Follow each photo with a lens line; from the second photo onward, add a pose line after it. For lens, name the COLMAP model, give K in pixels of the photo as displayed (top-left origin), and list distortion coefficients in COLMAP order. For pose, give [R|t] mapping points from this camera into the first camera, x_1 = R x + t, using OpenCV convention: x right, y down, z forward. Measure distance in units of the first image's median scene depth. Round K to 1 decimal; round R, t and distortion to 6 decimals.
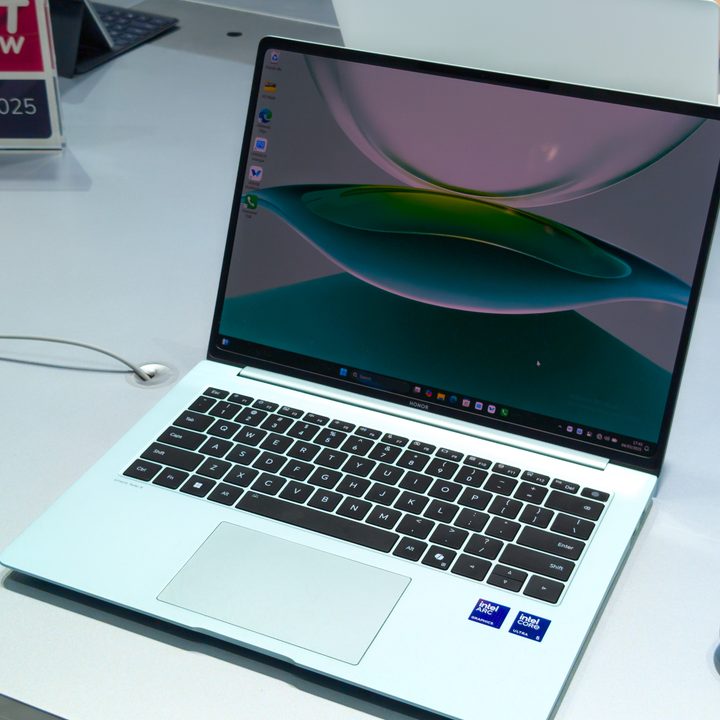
lens RADIAL K [[1417.6, 0, 345.2], [0, 1417.6, 358.5], [0, 0, 1]] dist [0.256535, -1.443102]
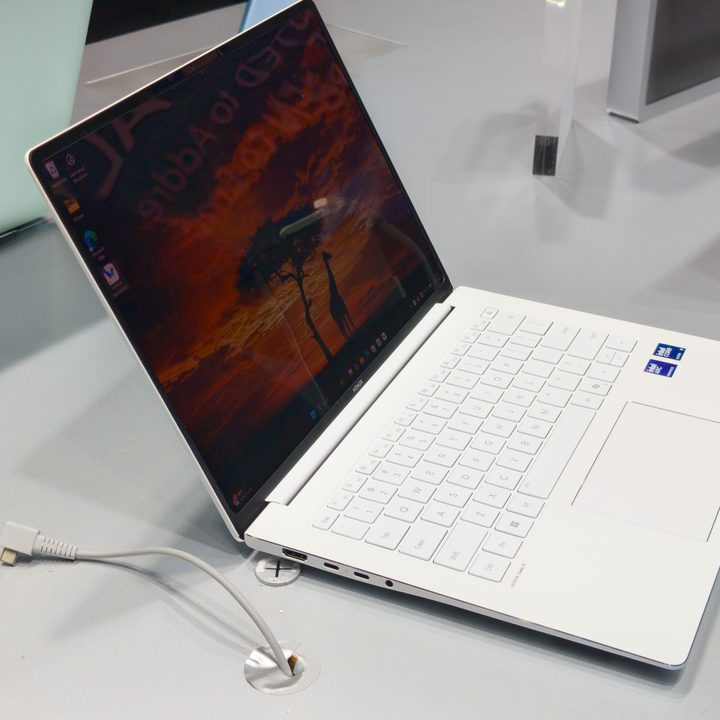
lens RADIAL K [[1417.6, 0, 345.2], [0, 1417.6, 358.5], [0, 0, 1]] dist [0.256535, -1.443102]
pose [[-0.013400, -0.496773, 0.867777, -0.809416], [0.519968, 0.737823, 0.430408, -0.416839], [-0.854081, 0.456984, 0.248419, 0.810172]]
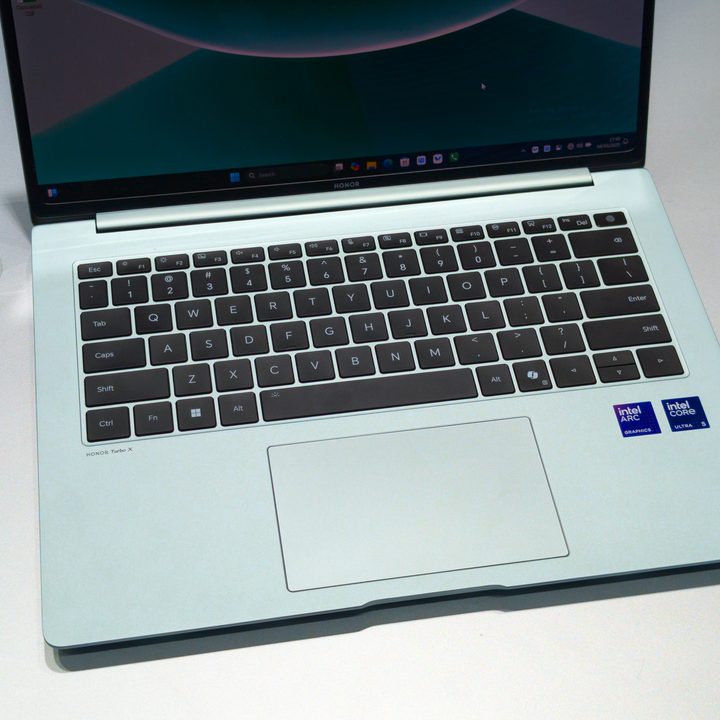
lens RADIAL K [[1417.6, 0, 345.2], [0, 1417.6, 358.5], [0, 0, 1]] dist [0.256535, -1.443102]
pose [[0.815175, -0.430158, 0.387883, -0.311739], [0.264709, 0.872320, 0.411080, -0.218576], [-0.515188, -0.232426, 0.824960, 0.345890]]
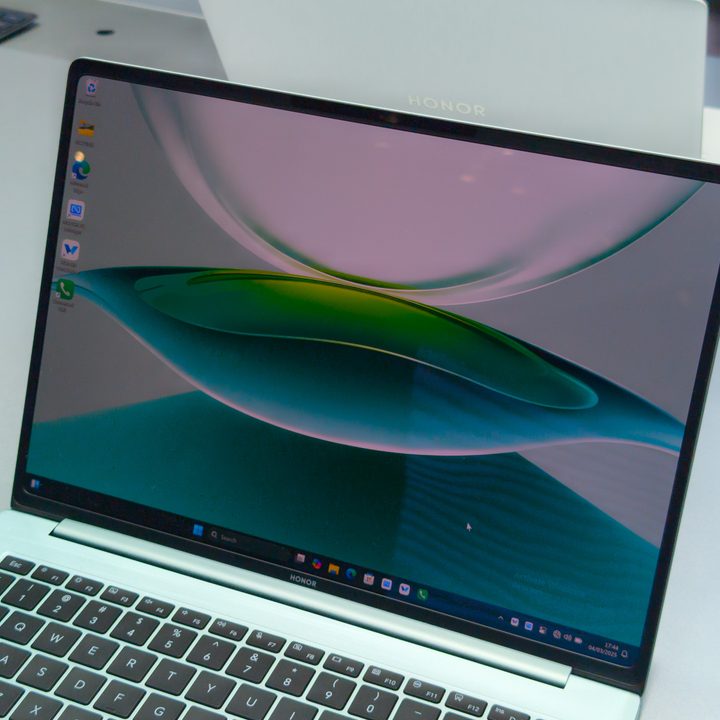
lens RADIAL K [[1403.3, 0, 360.4], [0, 1403.3, 349.9], [0, 0, 1]] dist [0.227002, -1.239388]
pose [[0.999049, -0.020088, 0.038695, 0.058517], [0.019423, 0.999658, 0.017486, -0.098377], [-0.039033, -0.016717, 0.999098, 0.317088]]
